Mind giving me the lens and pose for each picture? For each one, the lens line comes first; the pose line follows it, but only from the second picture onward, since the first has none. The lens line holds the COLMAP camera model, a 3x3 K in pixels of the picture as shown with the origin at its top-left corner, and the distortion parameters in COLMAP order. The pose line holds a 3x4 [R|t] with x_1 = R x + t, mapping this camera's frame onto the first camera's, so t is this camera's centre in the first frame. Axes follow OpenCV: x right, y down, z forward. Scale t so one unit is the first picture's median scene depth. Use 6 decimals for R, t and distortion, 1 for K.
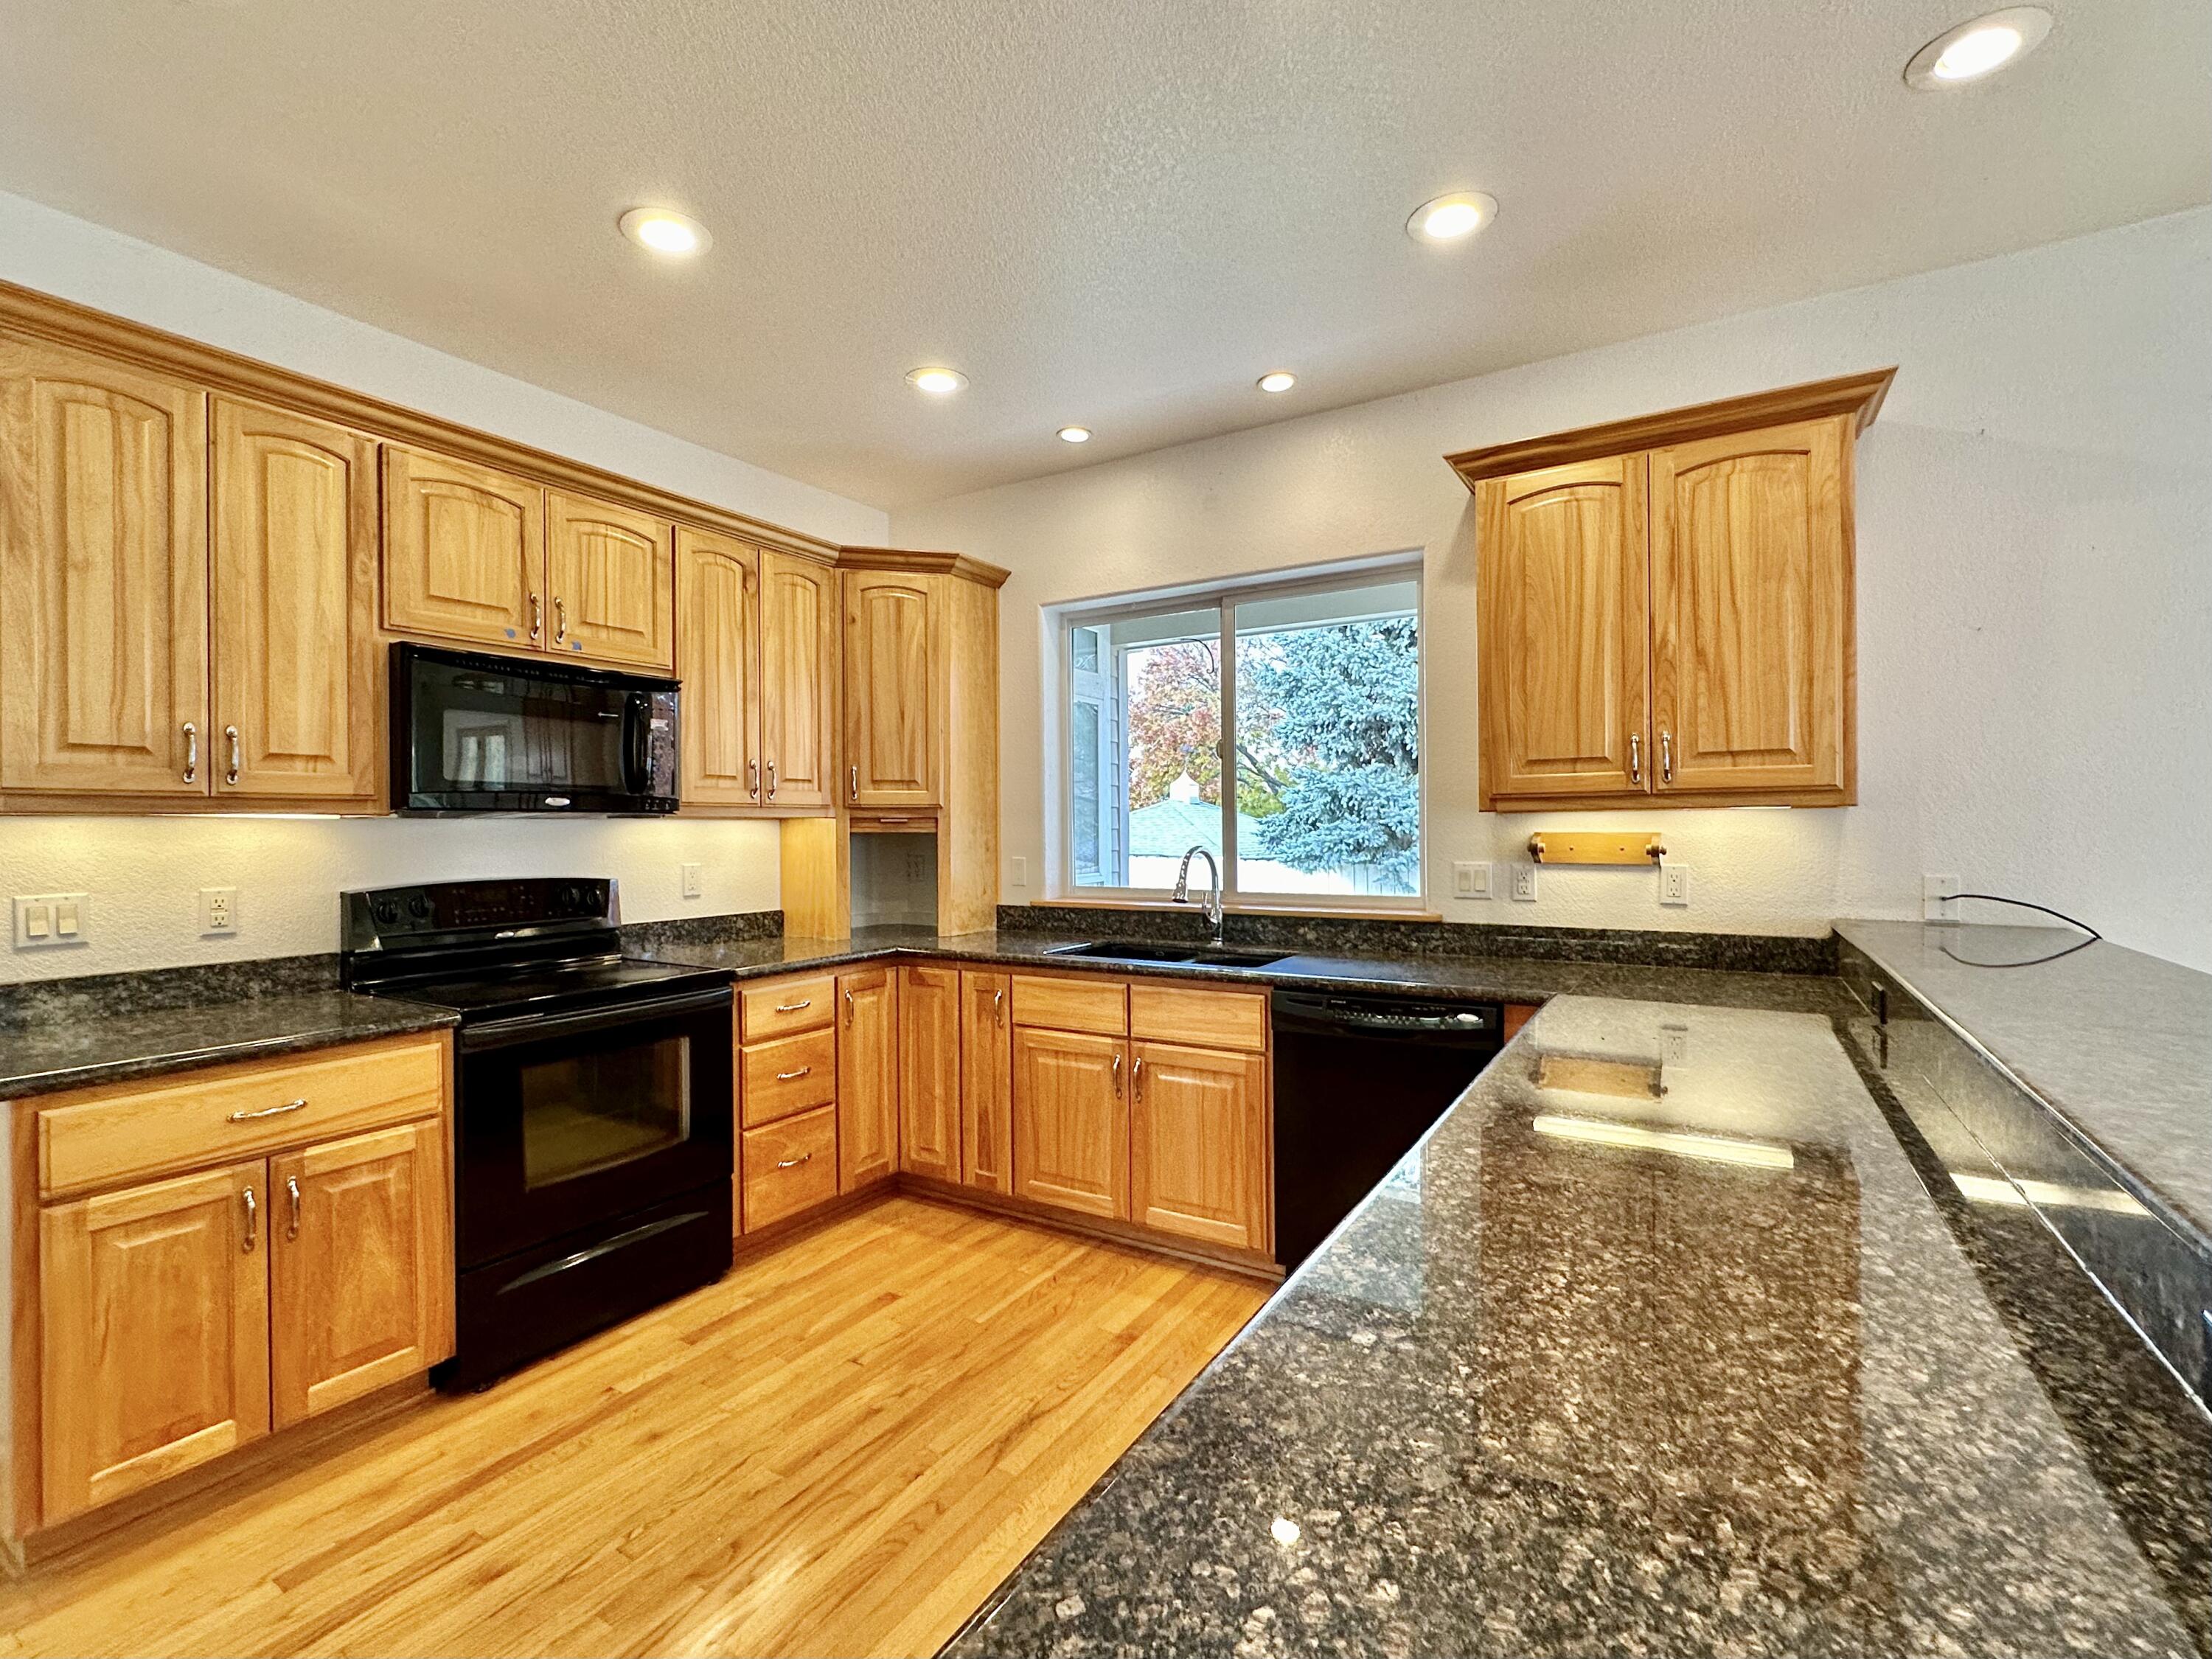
lens RADIAL K [[998.0, 0, 1106.0], [0, 998.0, 829.5], [0, 0, 1]] dist [0.000401, 0.000113]
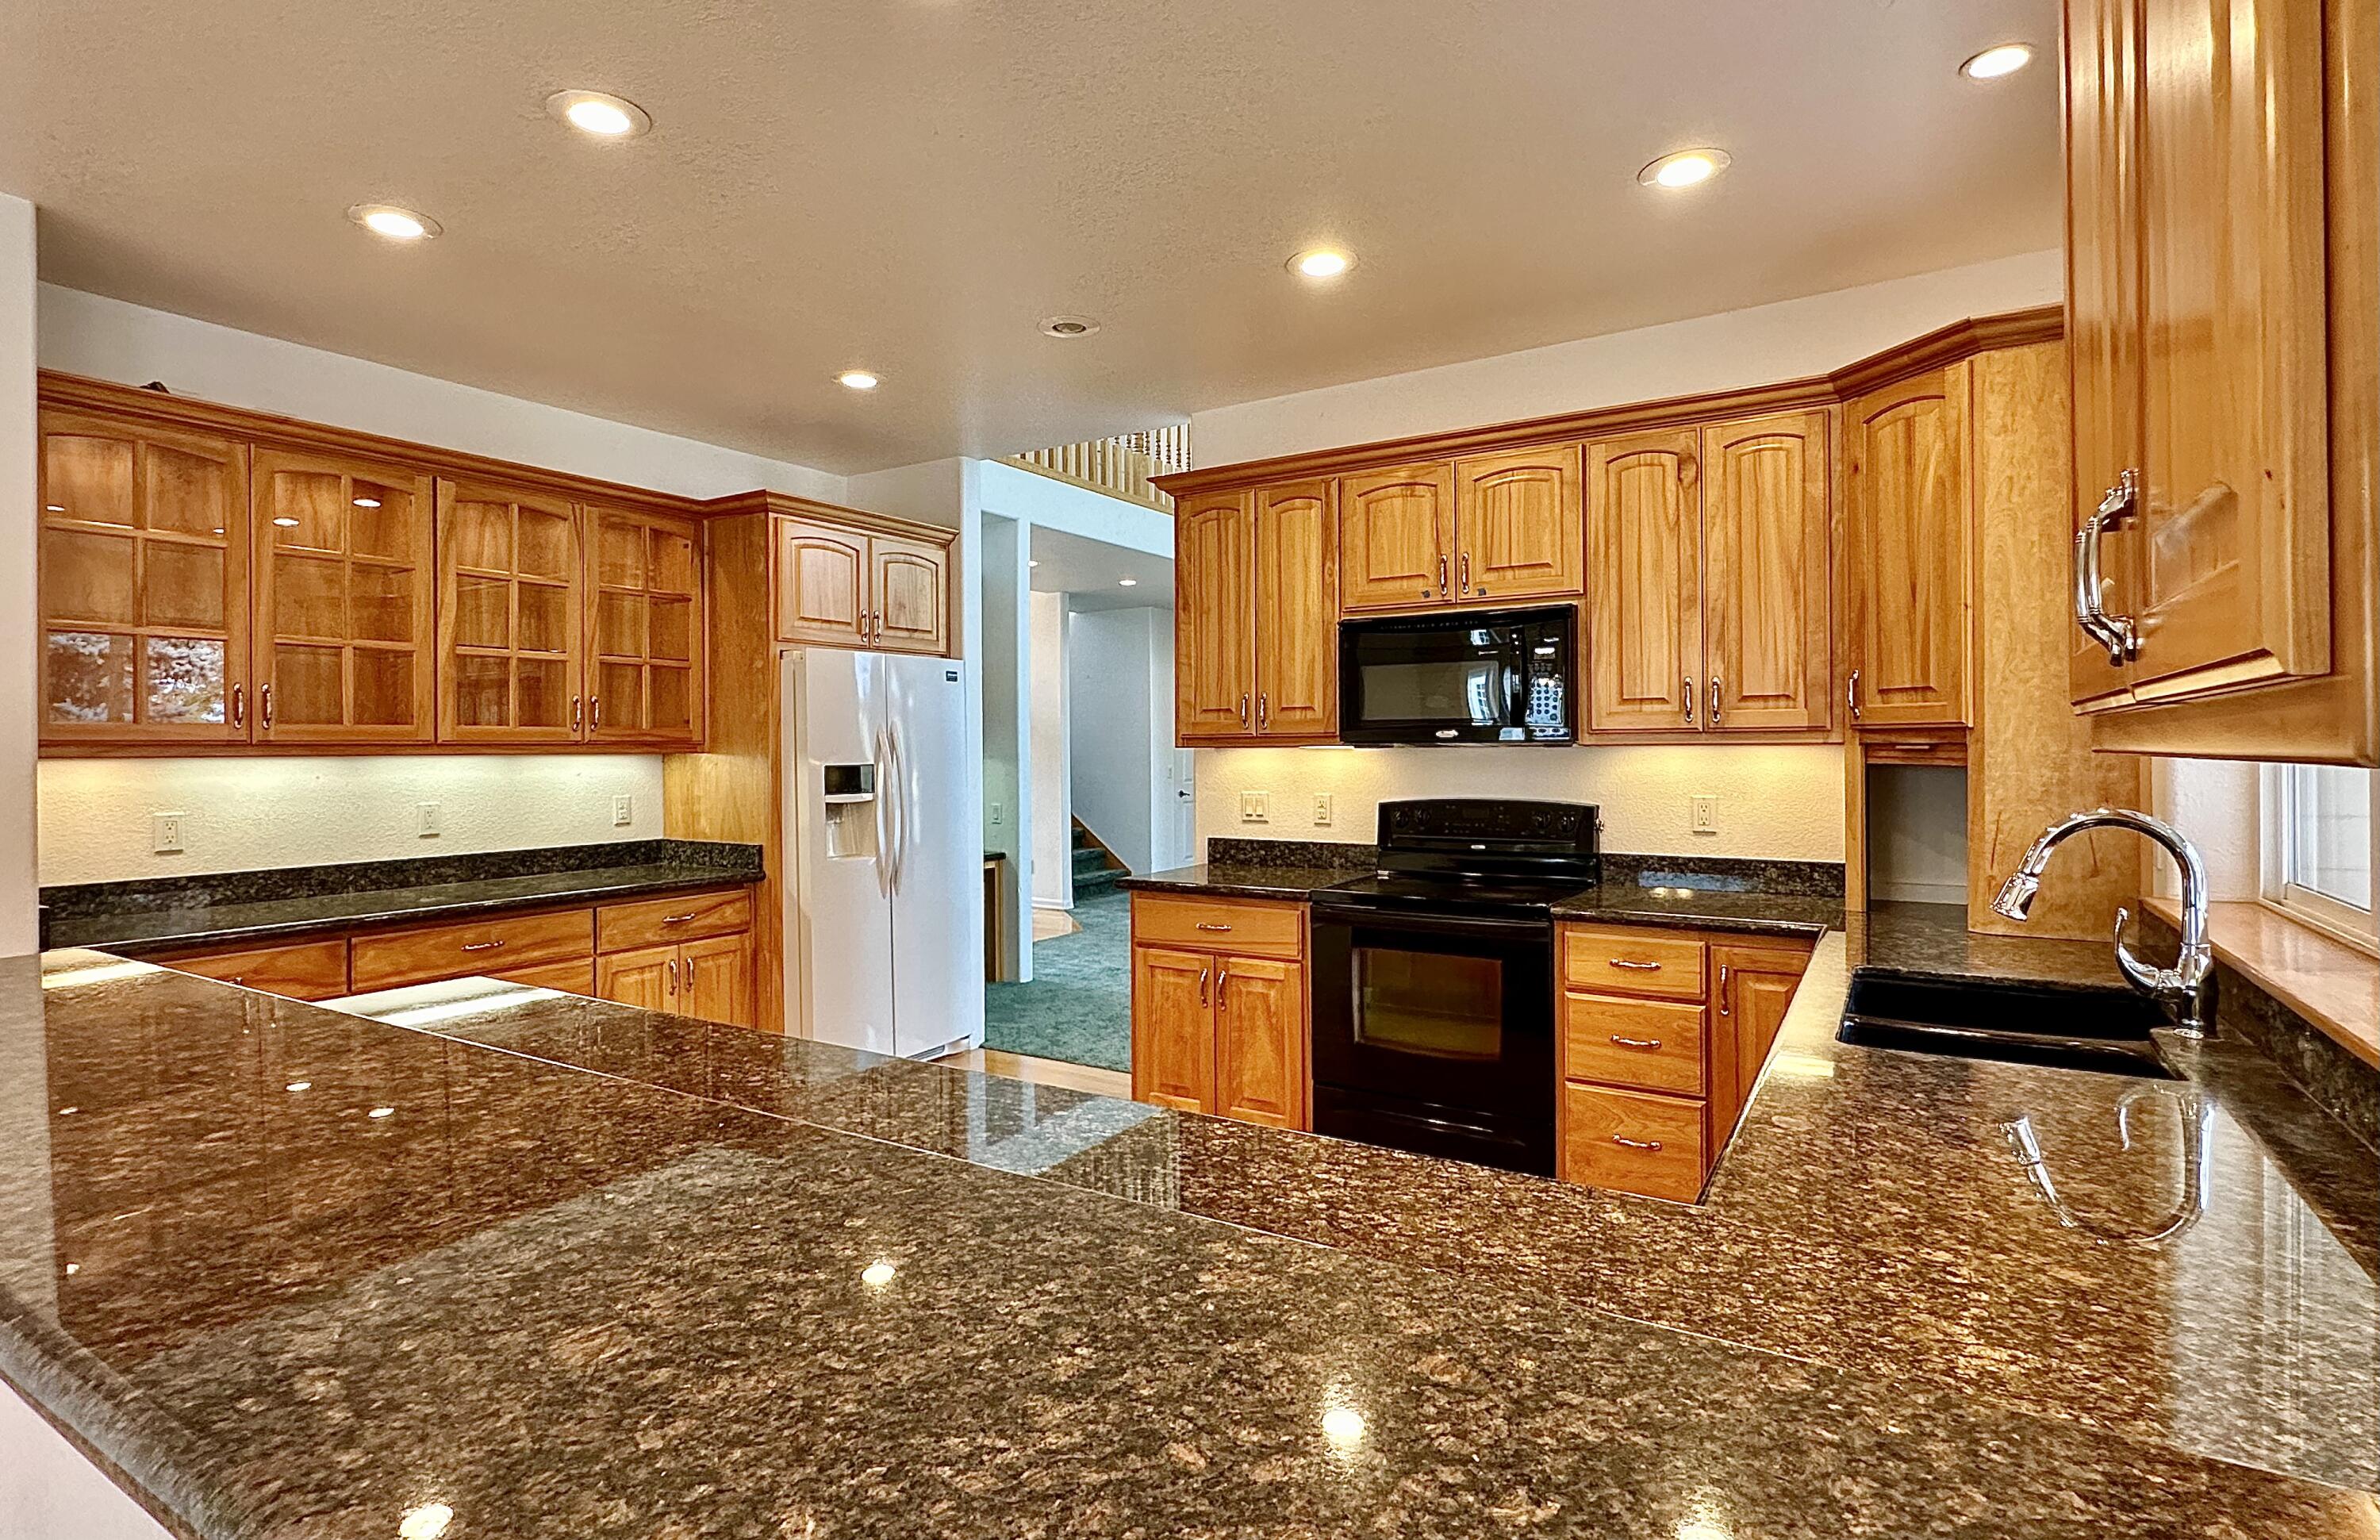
lens RADIAL K [[1164.5, 0, 1190.0], [0, 1164.5, 770.0], [0, 0, 1]] dist [-0.001161, -0.000113]
pose [[-0.002427, 0.026065, -0.999657, 0.718312], [0.003738, 0.999654, 0.026055, -0.020266], [0.999990, -0.003673, -0.002523, 0.635763]]
